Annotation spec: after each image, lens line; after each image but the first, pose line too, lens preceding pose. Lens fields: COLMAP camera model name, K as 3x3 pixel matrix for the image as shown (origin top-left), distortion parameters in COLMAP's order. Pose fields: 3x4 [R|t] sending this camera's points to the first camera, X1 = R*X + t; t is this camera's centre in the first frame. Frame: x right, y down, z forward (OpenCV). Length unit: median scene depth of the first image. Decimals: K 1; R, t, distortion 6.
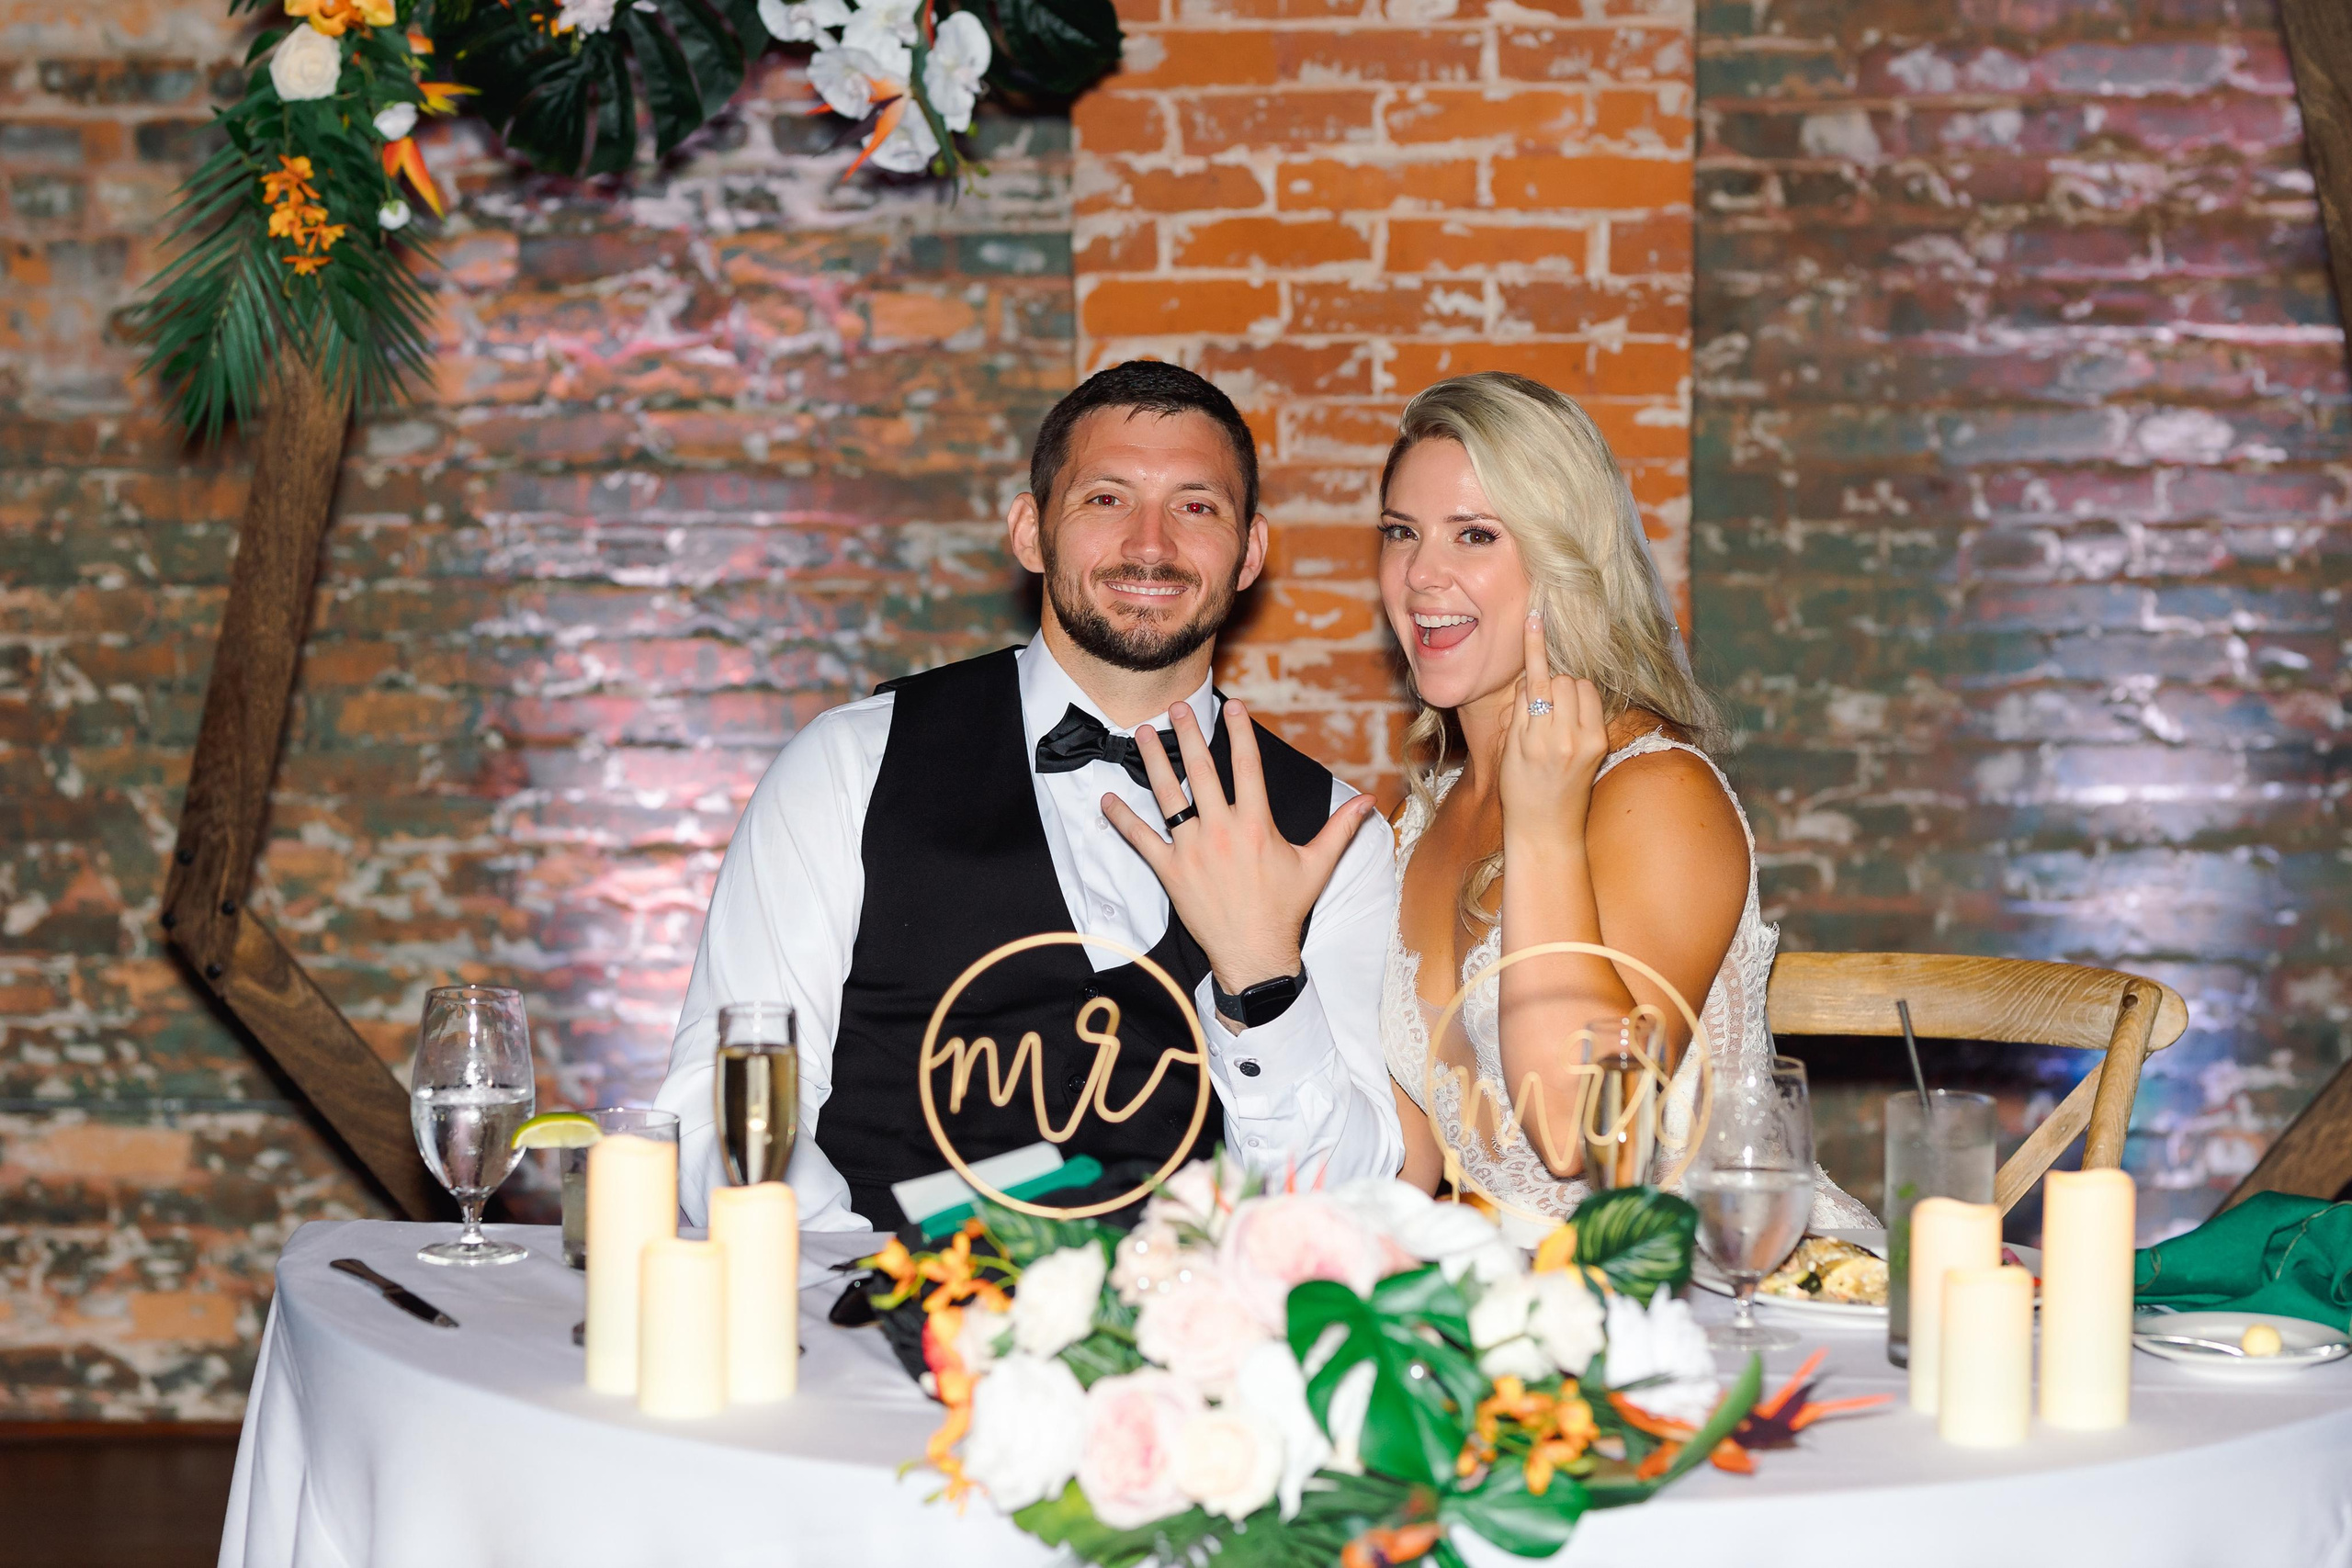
lens RADIAL K [[5528.5, 0, 1176.0], [0, 5528.5, 784.0], [0, 0, 1]] dist [-0.000487, 0.037590]
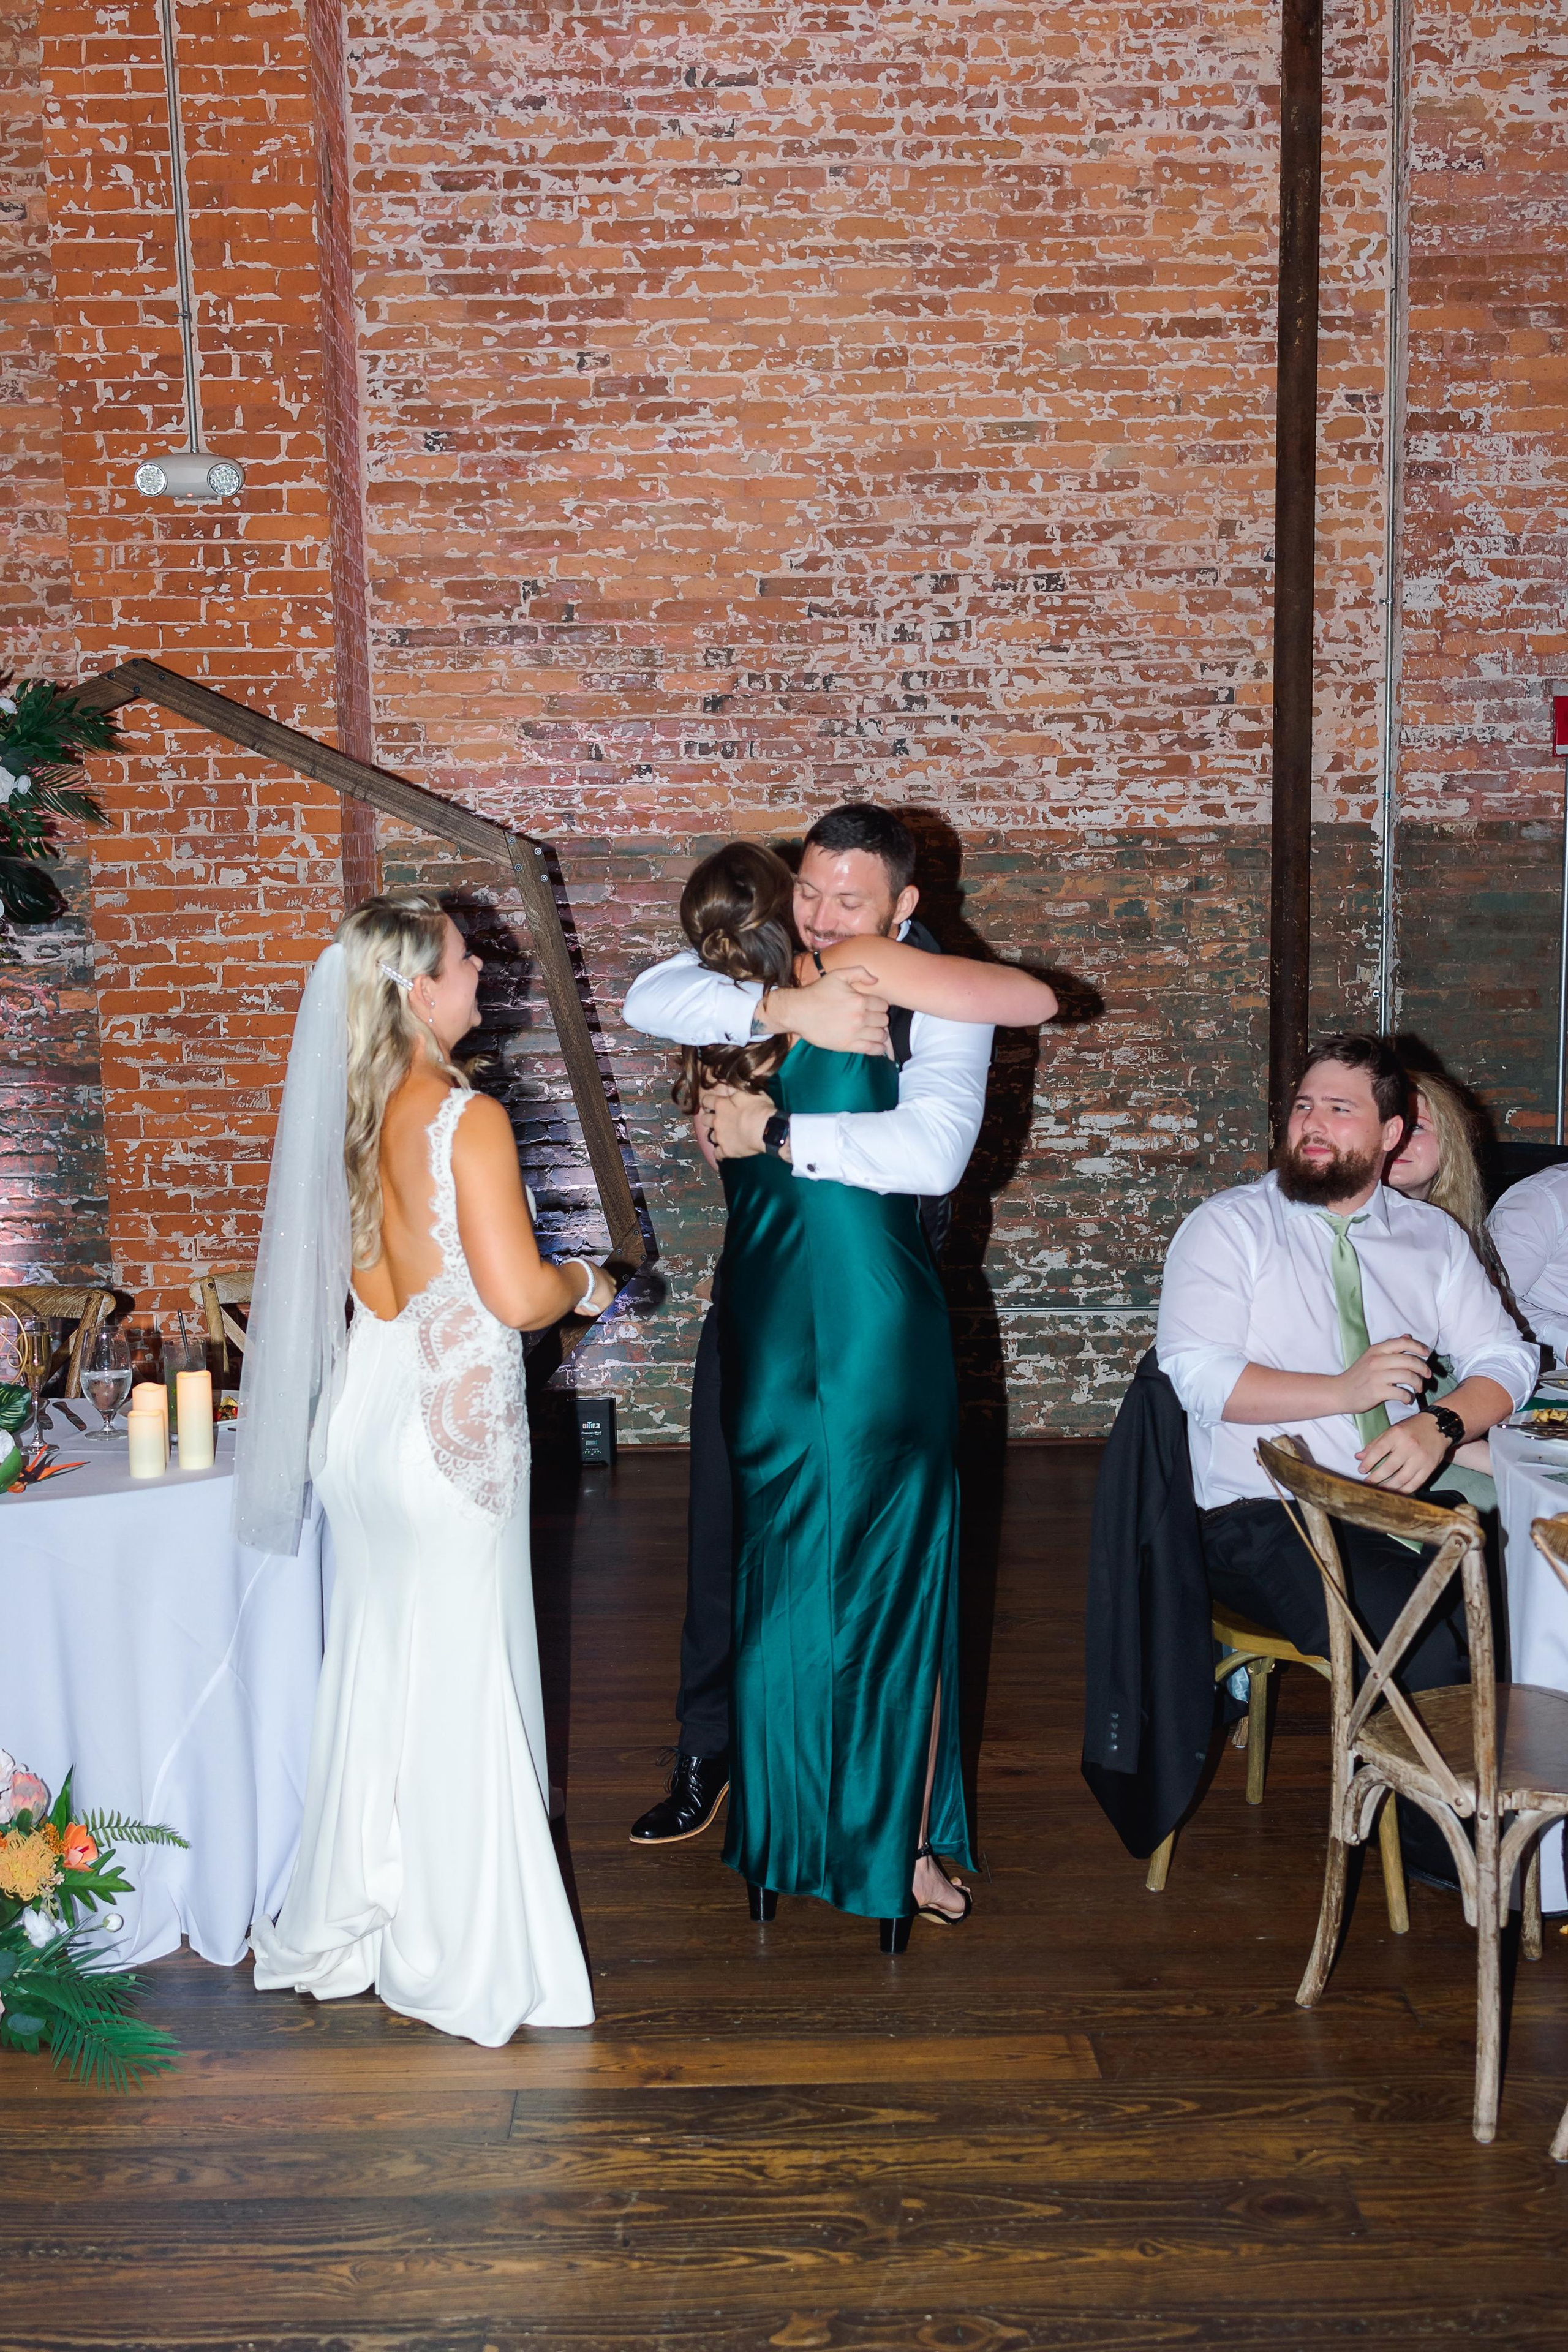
lens RADIAL K [[2421.4, 0, 784.0], [0, 2421.4, 1176.0], [0, 0, 1]] dist [0.024292, -0.018090]
pose [[0.997974, -0.018541, 0.060859, 0.218347], [0.017567, 0.999710, 0.016501, -0.021501], [-0.061147, -0.015398, 0.998010, -0.095913]]
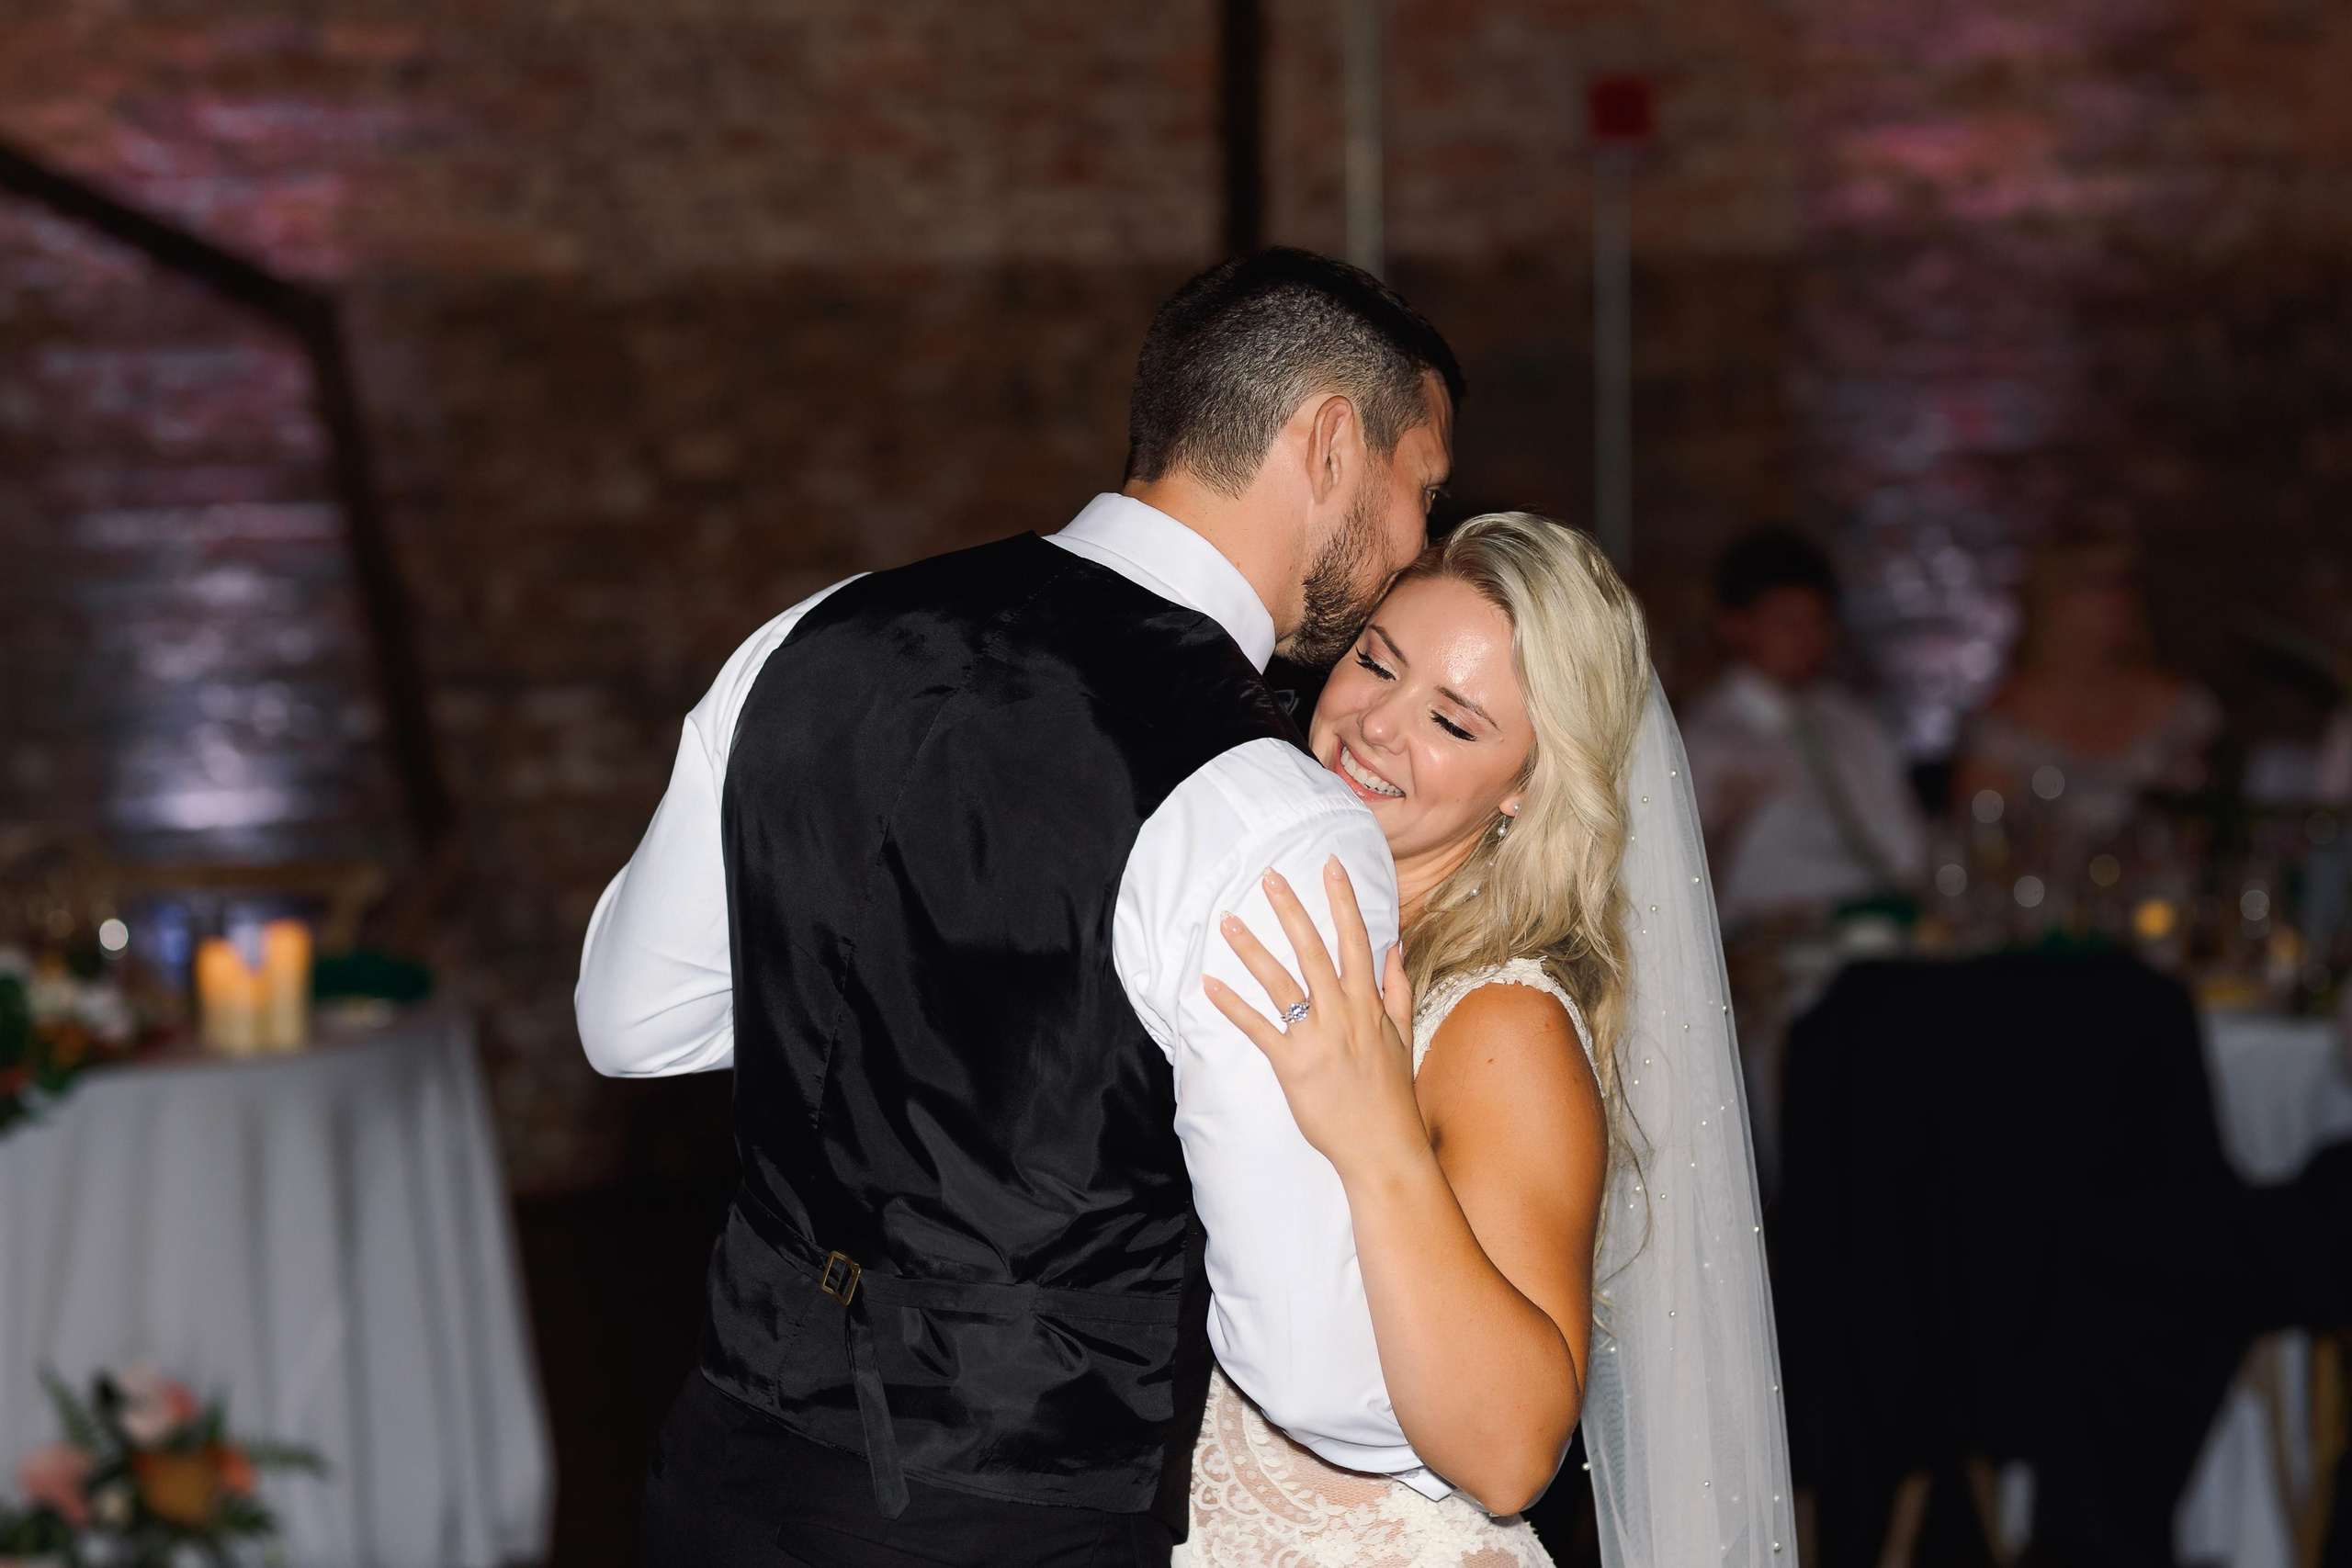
lens RADIAL K [[5528.5, 0, 1176.0], [0, 5528.5, 784.0], [0, 0, 1]] dist [-0.000487, 0.037590]
pose [[0.927386, -0.045903, 0.371279, -0.183166], [0.055056, 0.998384, -0.014086, 0.037835], [-0.370032, 0.033504, 0.928415, -0.670305]]
